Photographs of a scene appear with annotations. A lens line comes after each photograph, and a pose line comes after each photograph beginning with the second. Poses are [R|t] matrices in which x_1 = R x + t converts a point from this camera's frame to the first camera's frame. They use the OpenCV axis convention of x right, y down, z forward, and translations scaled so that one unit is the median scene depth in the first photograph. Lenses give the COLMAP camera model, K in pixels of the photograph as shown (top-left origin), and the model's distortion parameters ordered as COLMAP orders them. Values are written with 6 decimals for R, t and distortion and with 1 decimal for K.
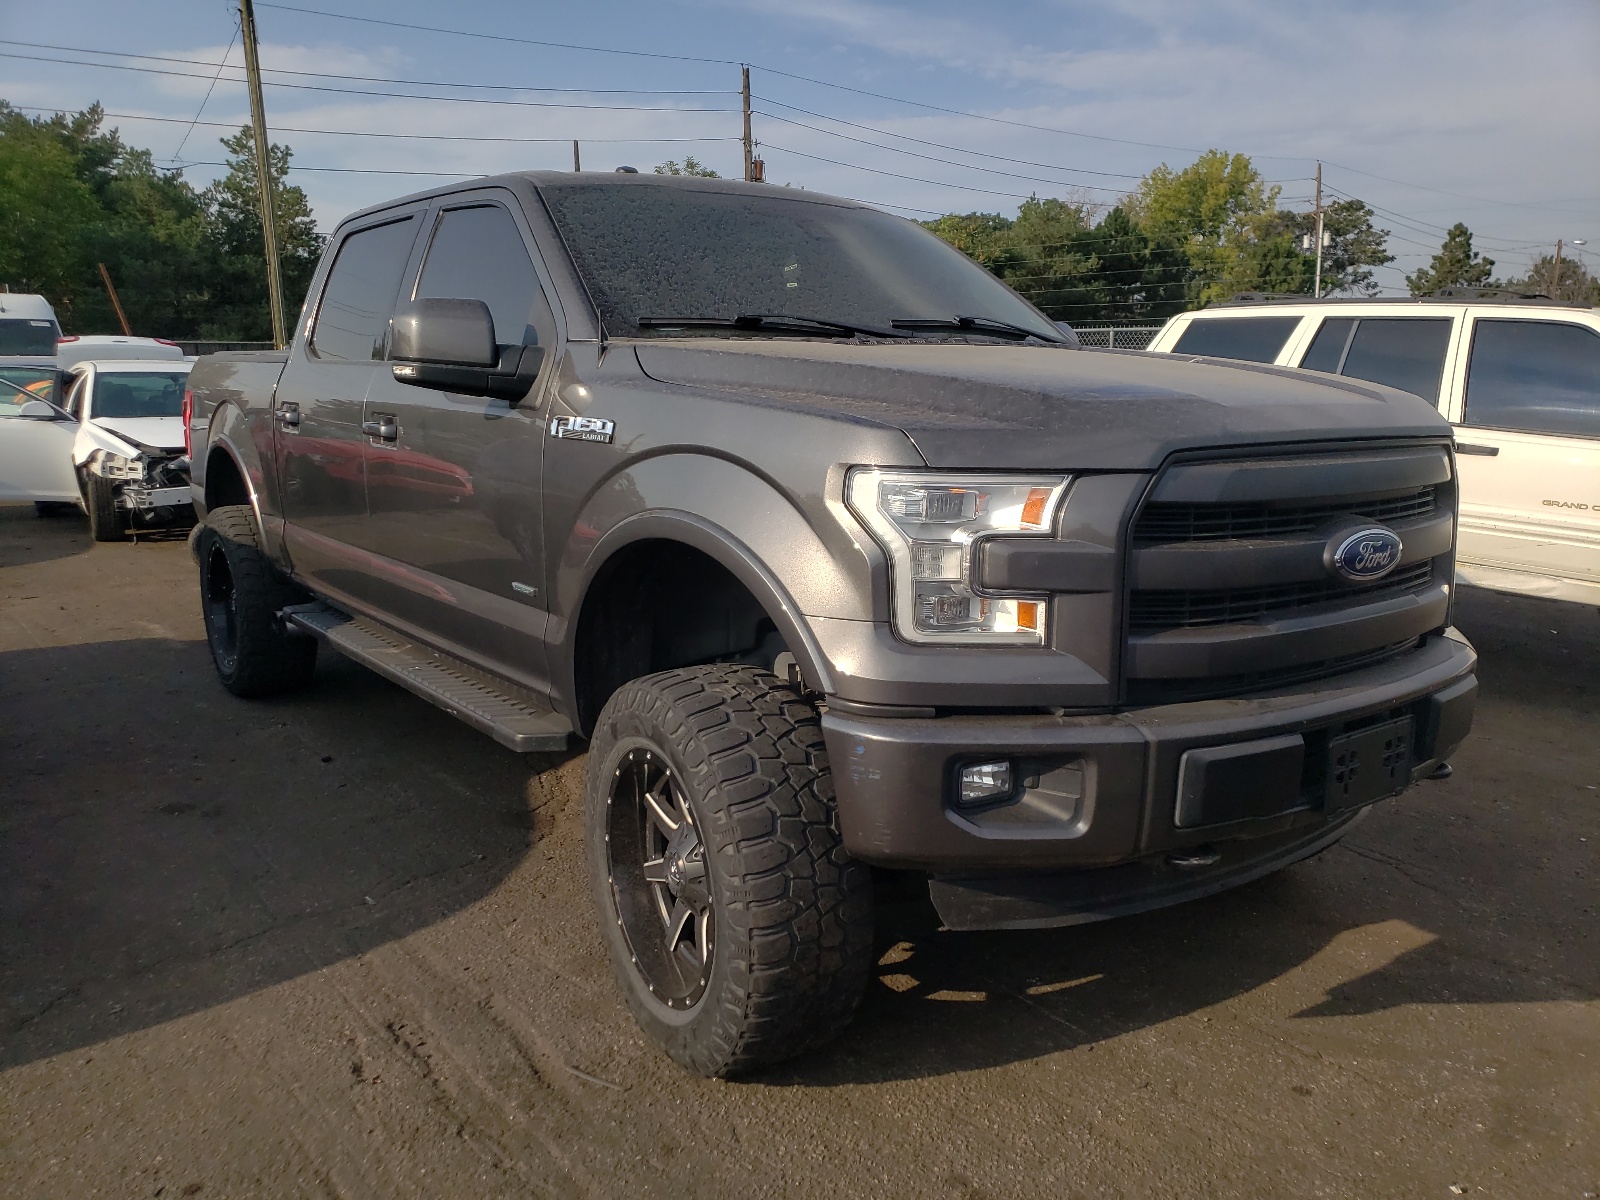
lens RADIAL K [[1273.4, 0, 800.0], [0, 1273.4, 600.0], [0, 0, 1]] dist [0.019694, 0.002344]
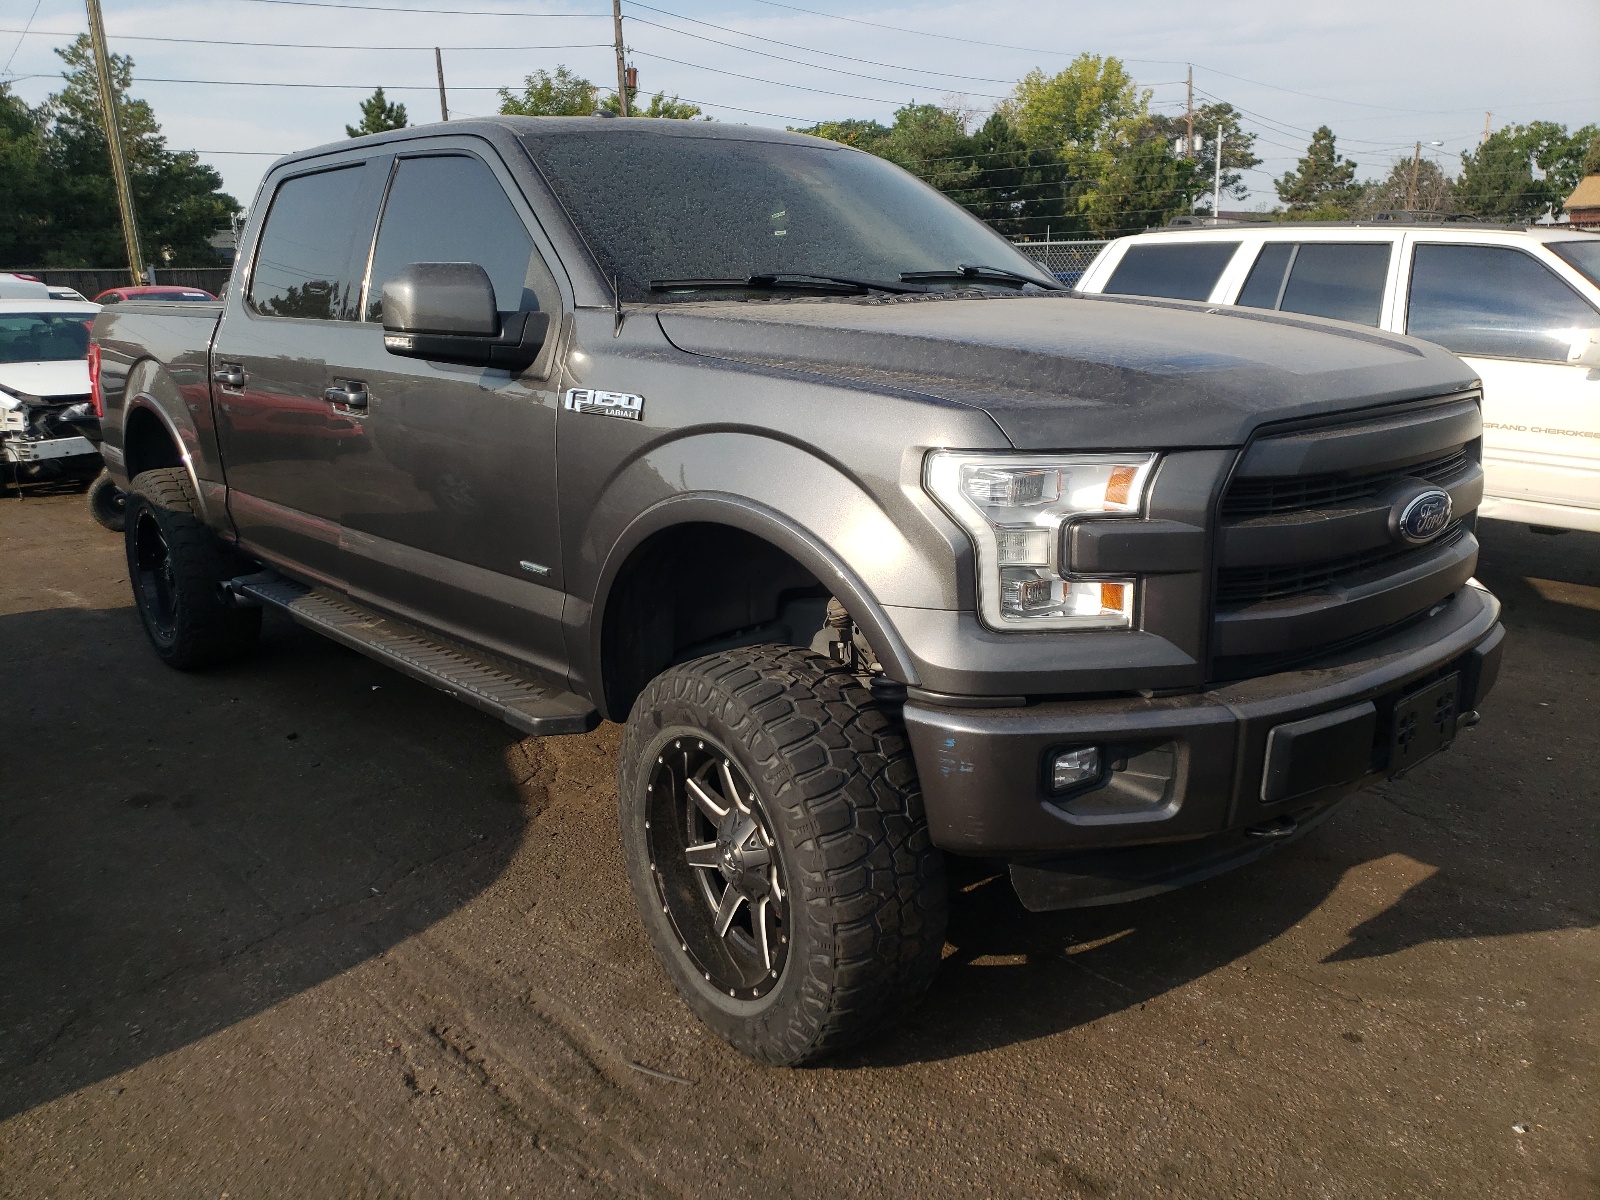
lens RADIAL K [[1273.4, 0, 800.0], [0, 1273.4, 600.0], [0, 0, 1]] dist [0.019694, 0.002344]
pose [[0.995954, -0.040221, 0.080359, -0.112528], [0.035070, 0.997301, 0.064511, -0.046299], [-0.082737, -0.061432, 0.994676, 0.034963]]
